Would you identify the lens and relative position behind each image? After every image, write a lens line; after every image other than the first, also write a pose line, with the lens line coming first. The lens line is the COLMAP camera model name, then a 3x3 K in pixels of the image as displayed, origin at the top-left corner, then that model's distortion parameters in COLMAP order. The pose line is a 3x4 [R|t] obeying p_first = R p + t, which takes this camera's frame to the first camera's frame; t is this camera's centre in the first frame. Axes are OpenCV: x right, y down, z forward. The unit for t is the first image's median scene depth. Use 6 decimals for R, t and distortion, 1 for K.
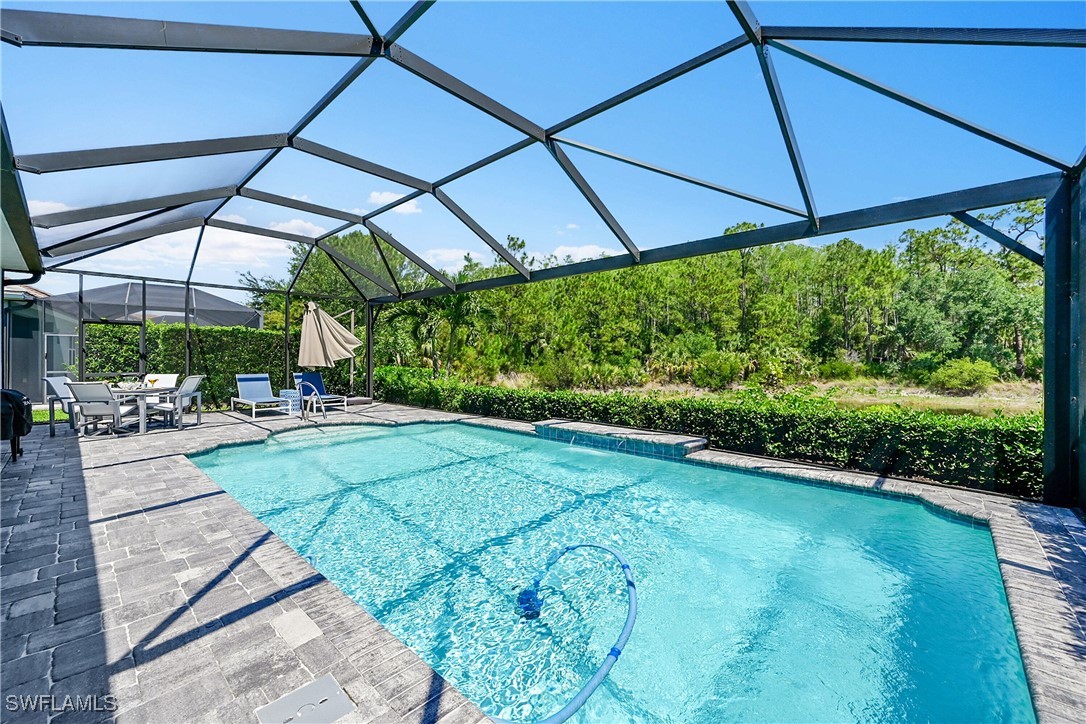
lens RADIAL K [[437.4, 0, 542.6], [0, 437.4, 361.9], [0, 0, 1]] dist [-0.007698, 0.000897]
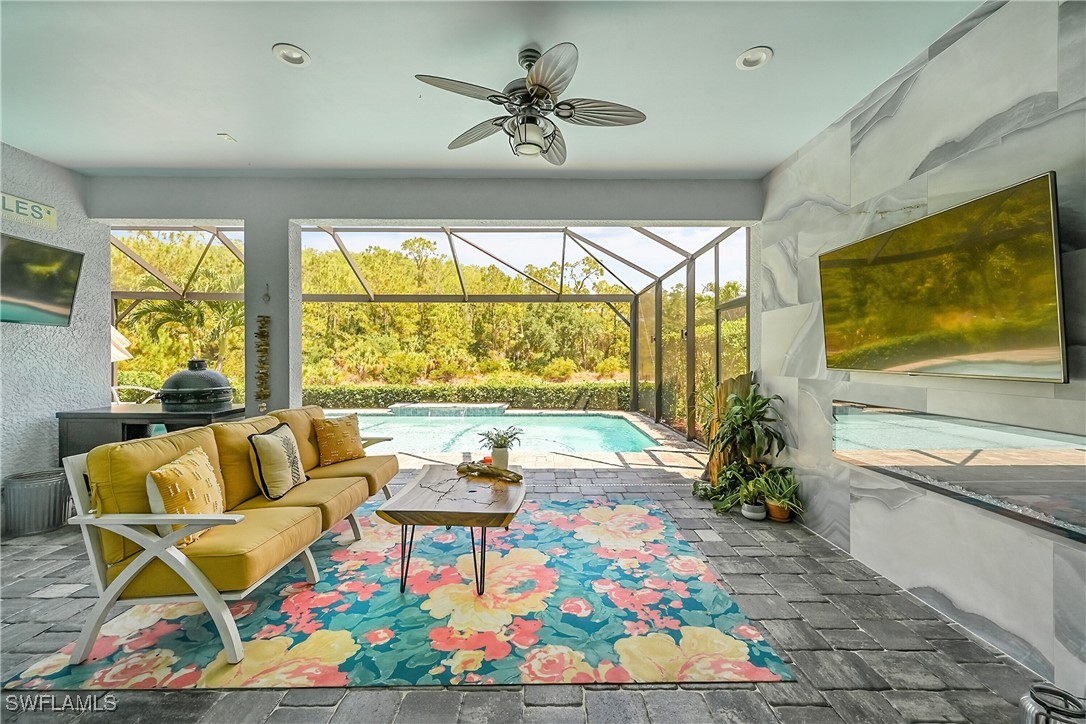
lens RADIAL K [[437.4, 0, 554.9], [0, 437.4, 362.0], [0, 0, 1]] dist [-0.007698, 0.000897]
pose [[0.709214, -0.008369, 0.704944, -0.117780], [0.006427, 0.999965, 0.005405, -0.000939], [-0.704964, 0.000697, 0.709243, -0.066155]]
